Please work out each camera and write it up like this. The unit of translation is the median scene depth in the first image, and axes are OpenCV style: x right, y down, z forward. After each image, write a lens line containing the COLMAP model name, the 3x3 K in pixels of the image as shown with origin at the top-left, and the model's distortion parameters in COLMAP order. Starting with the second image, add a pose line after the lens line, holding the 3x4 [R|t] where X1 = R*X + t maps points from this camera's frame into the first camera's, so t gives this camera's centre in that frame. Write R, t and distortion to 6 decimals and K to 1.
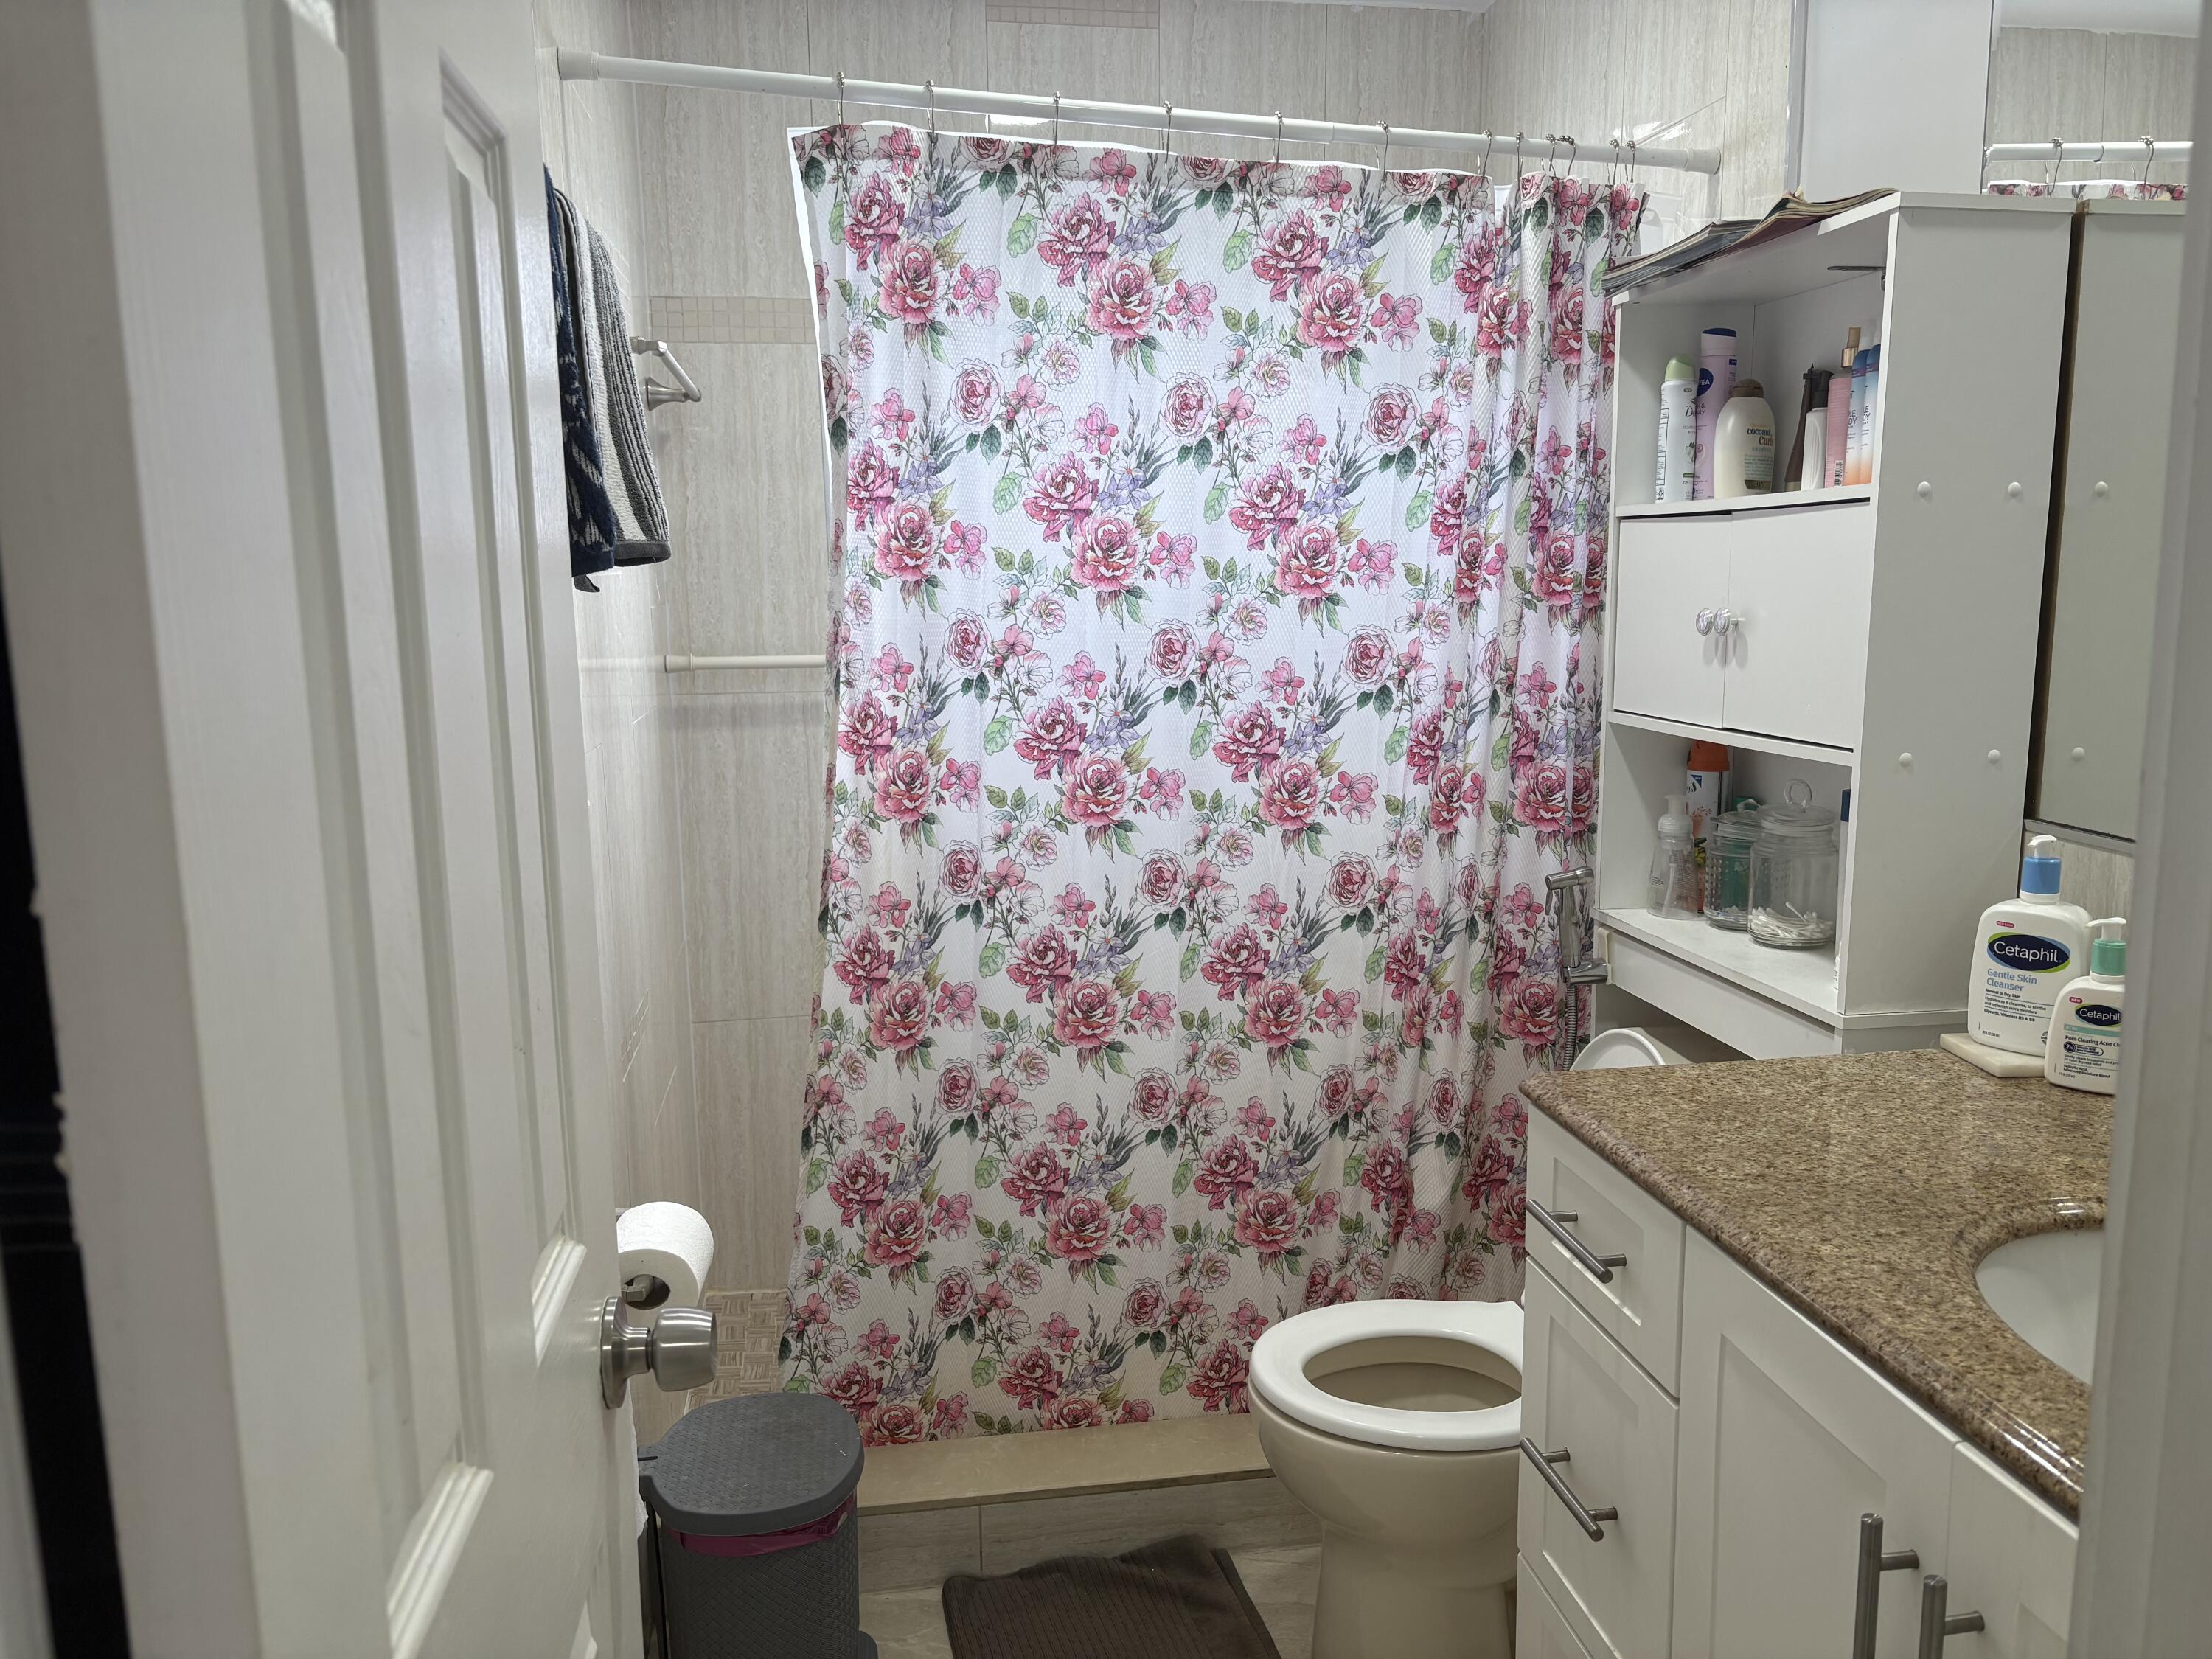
lens RADIAL K [[1681.1, 0, 1126.9], [0, 1681.1, 832.7], [0, 0, 1]] dist [0.049794, -0.053996]
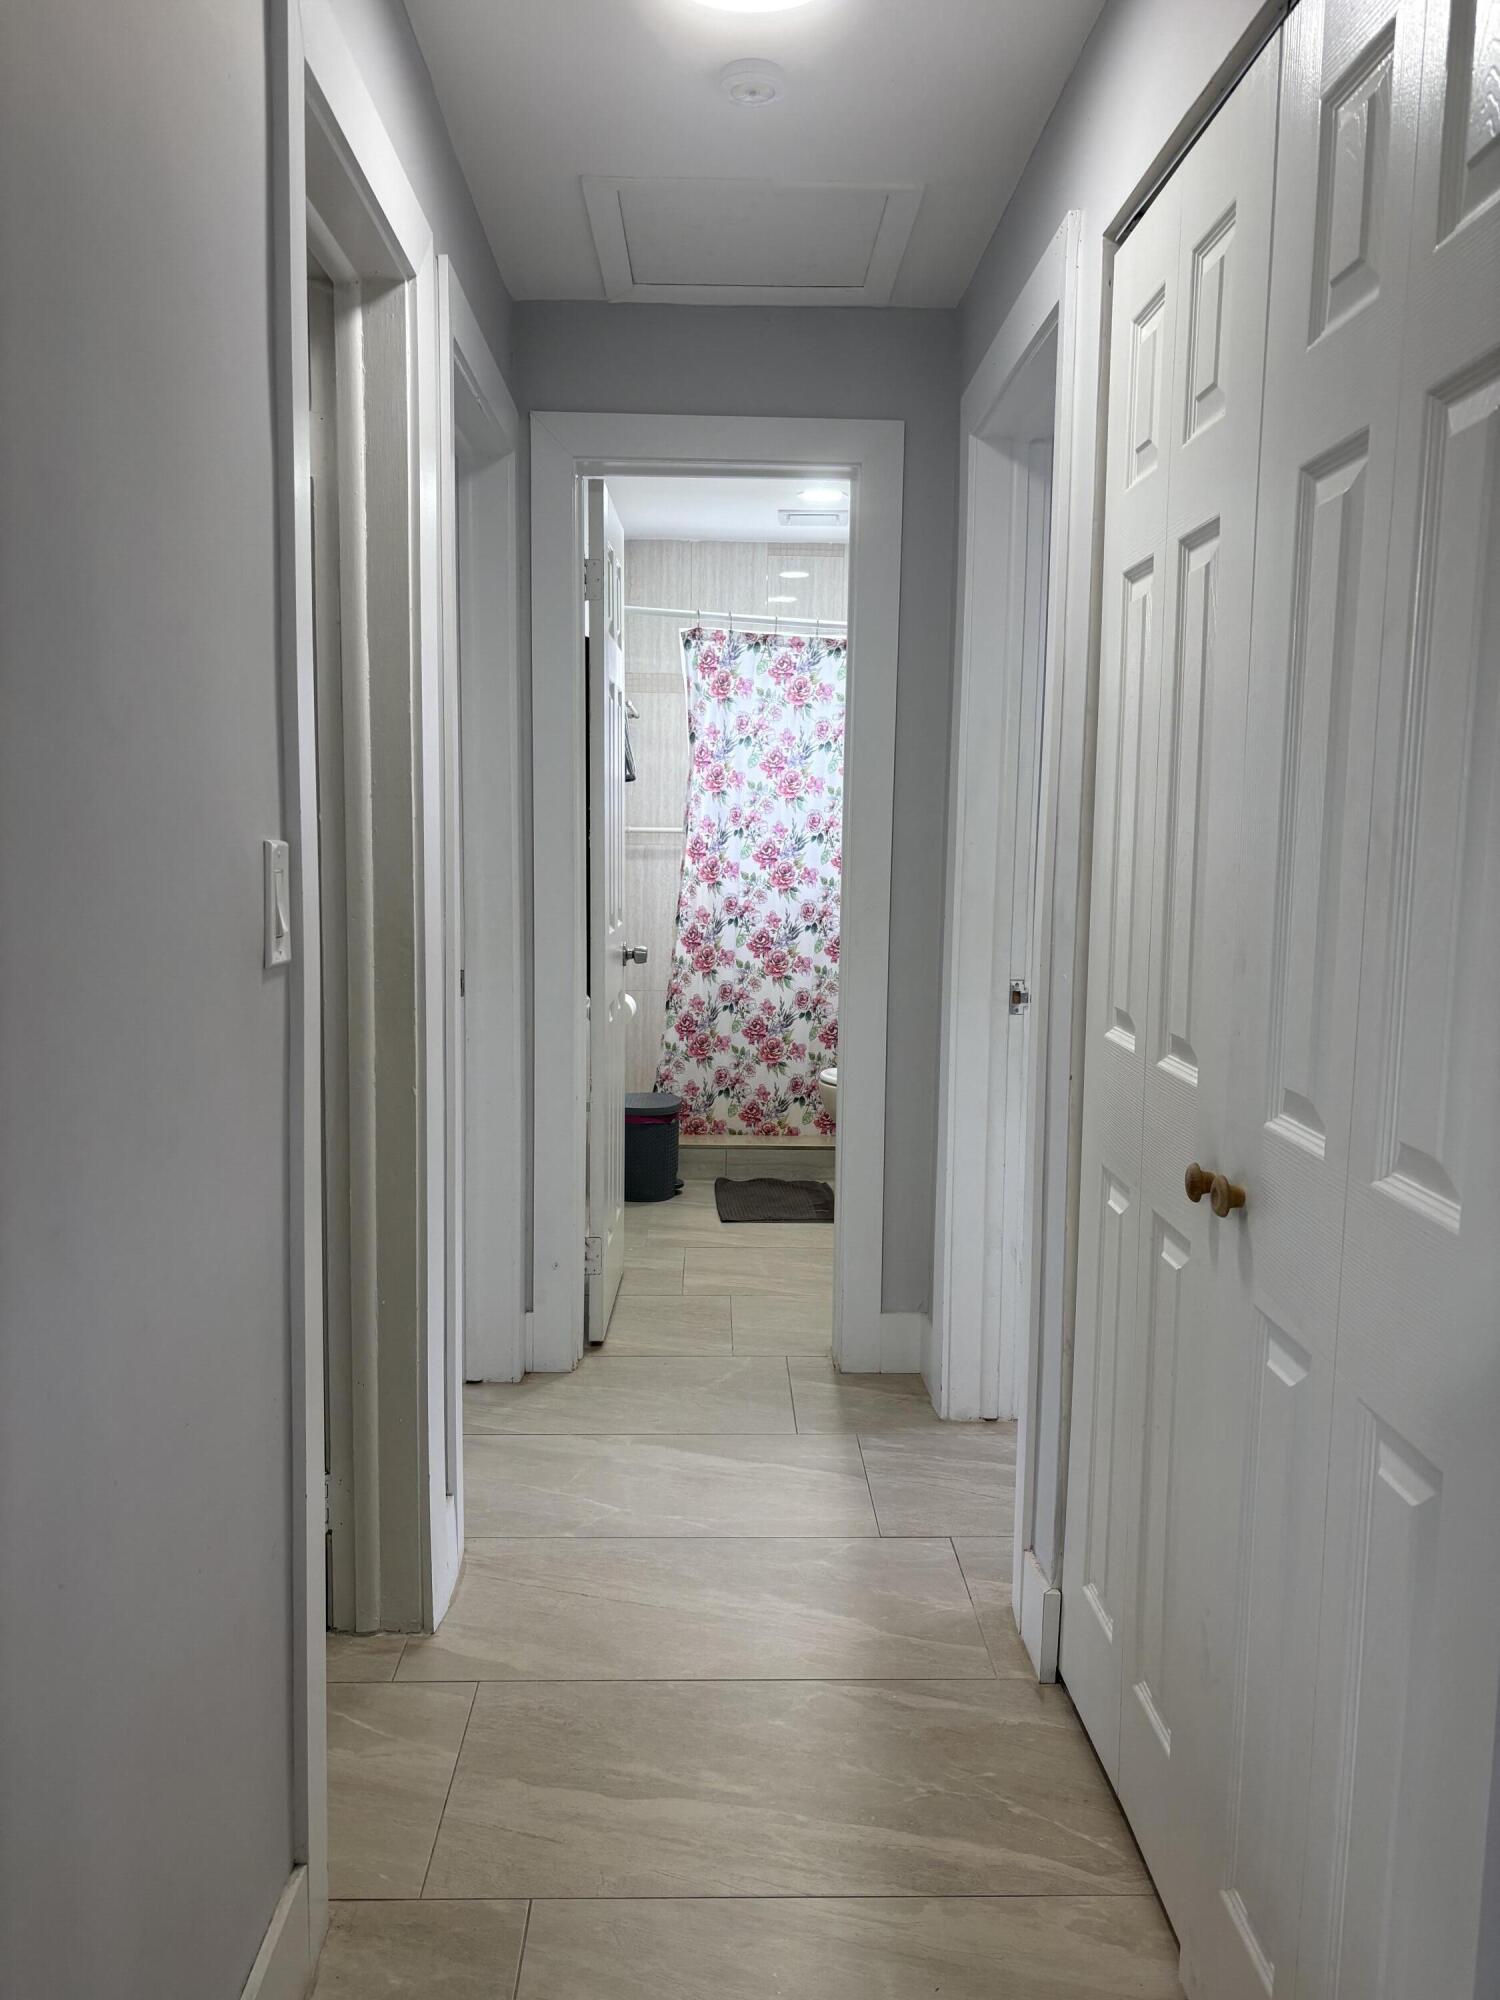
lens RADIAL K [[1519.9, 0, 740.0], [0, 1519.9, 1005.0], [0, 0, 1]] dist [0.049794, -0.053996]
pose [[0.989224, 0.039306, -0.141038, 0.259131], [-0.046596, 0.997723, -0.048765, 0.298220], [0.138800, 0.054812, 0.988802, -1.342994]]
